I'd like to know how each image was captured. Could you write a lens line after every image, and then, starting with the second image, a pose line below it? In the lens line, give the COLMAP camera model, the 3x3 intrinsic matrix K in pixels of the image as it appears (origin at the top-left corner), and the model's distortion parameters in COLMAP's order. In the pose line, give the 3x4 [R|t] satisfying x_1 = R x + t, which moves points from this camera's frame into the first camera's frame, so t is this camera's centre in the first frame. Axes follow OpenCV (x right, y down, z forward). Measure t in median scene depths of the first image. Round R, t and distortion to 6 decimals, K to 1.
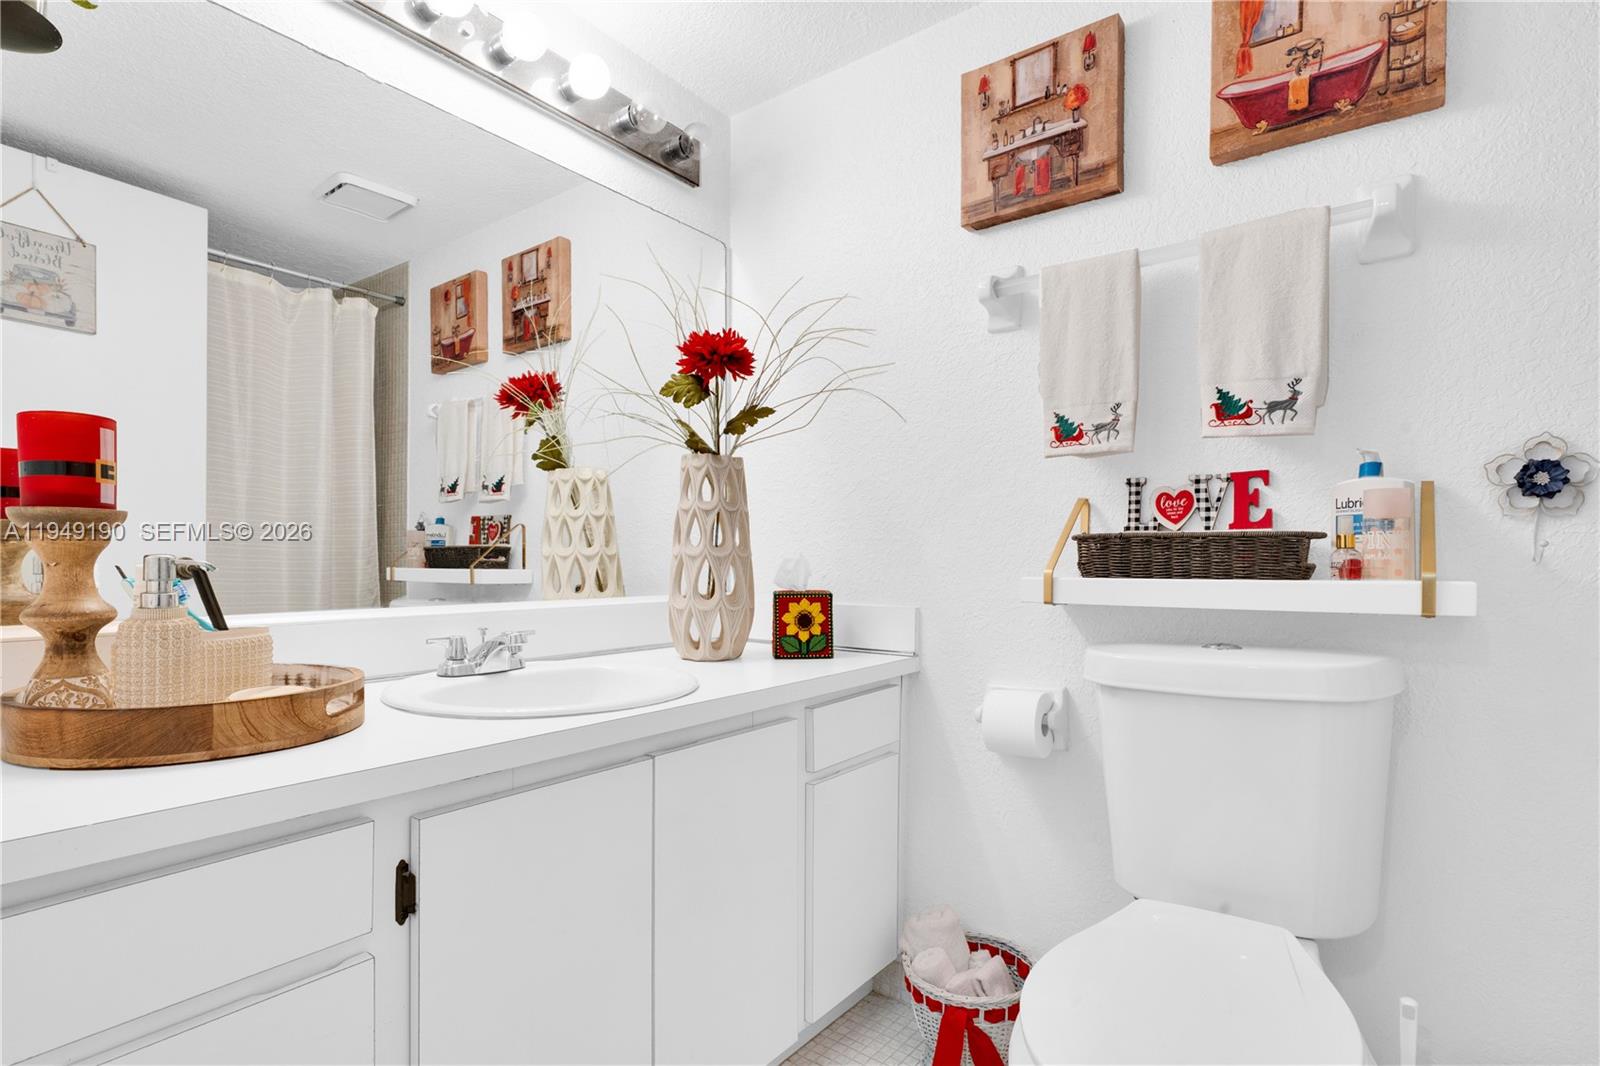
lens RADIAL K [[753.5, 0, 794.9], [0, 753.5, 560.7], [0, 0, 1]] dist [-0.000583, 0.001264]
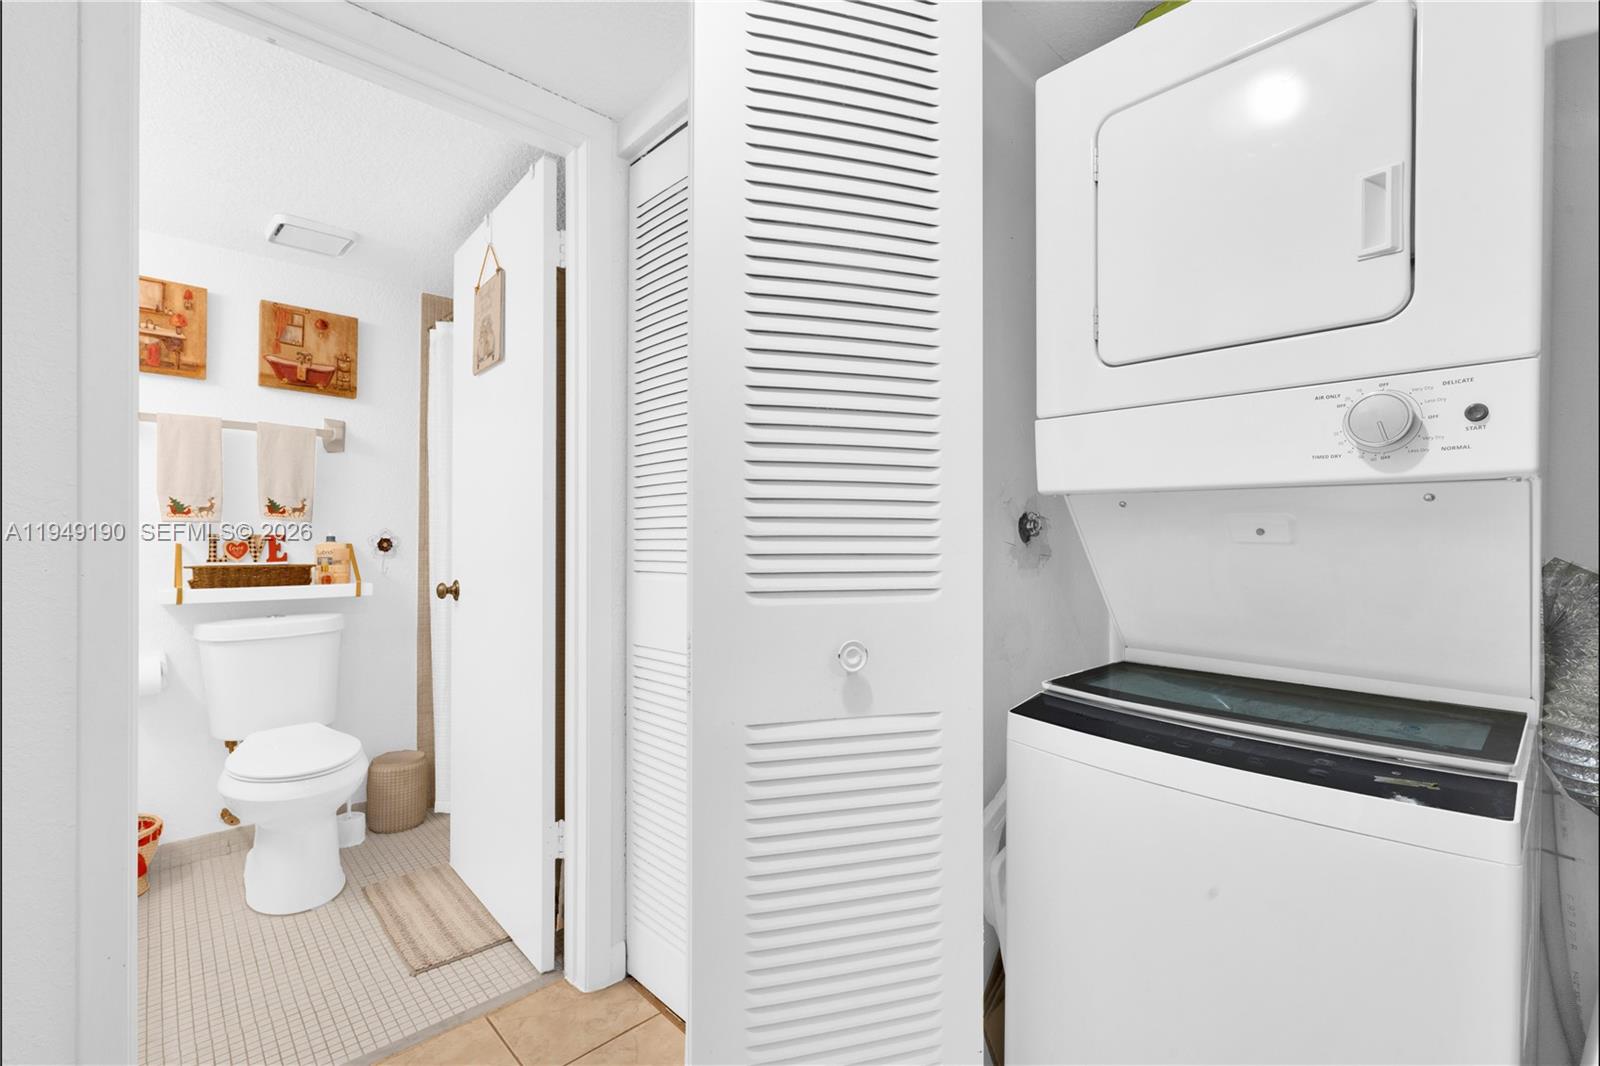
lens RADIAL K [[715.2, 0, 794.0], [0, 715.2, 546.1], [0, 0, 1]] dist [0.000201, -0.000482]
pose [[0.173911, 0.005214, 0.984748, -1.194413], [0.001973, 0.999982, -0.005643, -0.075367], [-0.984759, 0.002925, 0.173898, -0.841383]]
